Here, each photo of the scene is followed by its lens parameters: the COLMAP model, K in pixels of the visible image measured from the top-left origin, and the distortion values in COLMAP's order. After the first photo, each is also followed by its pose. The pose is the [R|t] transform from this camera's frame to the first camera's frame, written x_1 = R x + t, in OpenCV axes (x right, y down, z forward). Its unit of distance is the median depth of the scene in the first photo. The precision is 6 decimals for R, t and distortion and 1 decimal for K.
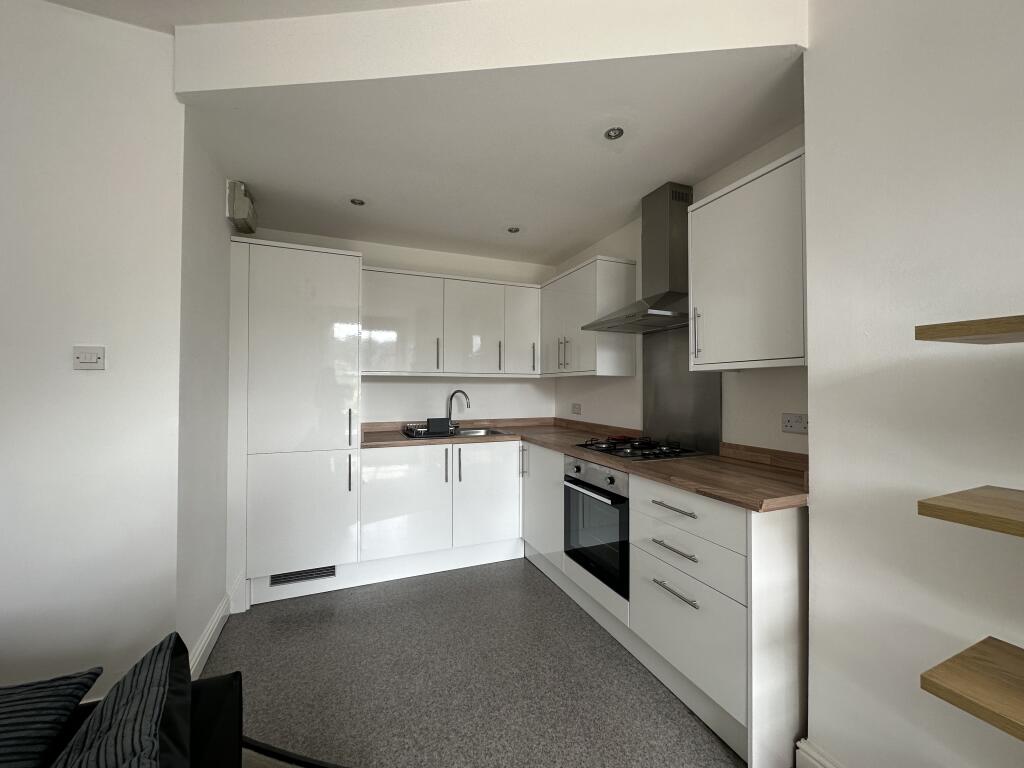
lens RADIAL K [[405.2, 0, 512.0], [0, 405.2, 384.0], [0, 0, 1]] dist [-0.020995, -0.000019]
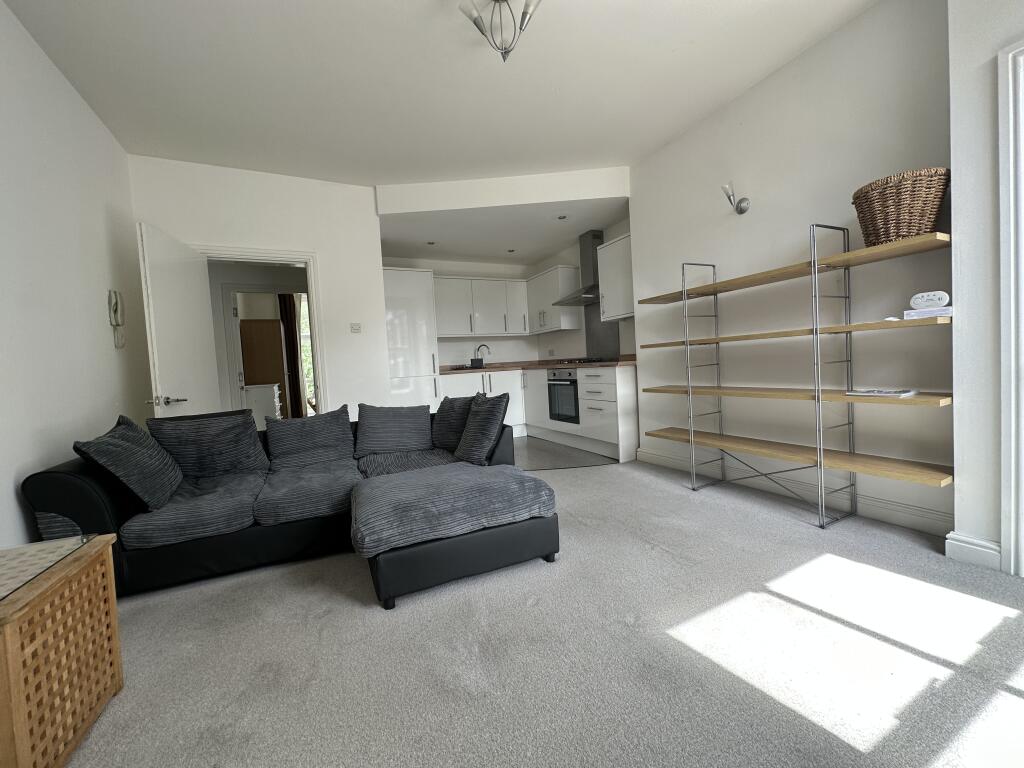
lens RADIAL K [[409.0, 0, 512.0], [0, 409.0, 384.0], [0, 0, 1]] dist [0.000871, 0.000014]
pose [[0.995706, -0.065204, 0.065711, -0.165506], [0.061353, 0.996370, 0.059015, 0.108842], [-0.069320, -0.054730, 0.996092, -0.920963]]
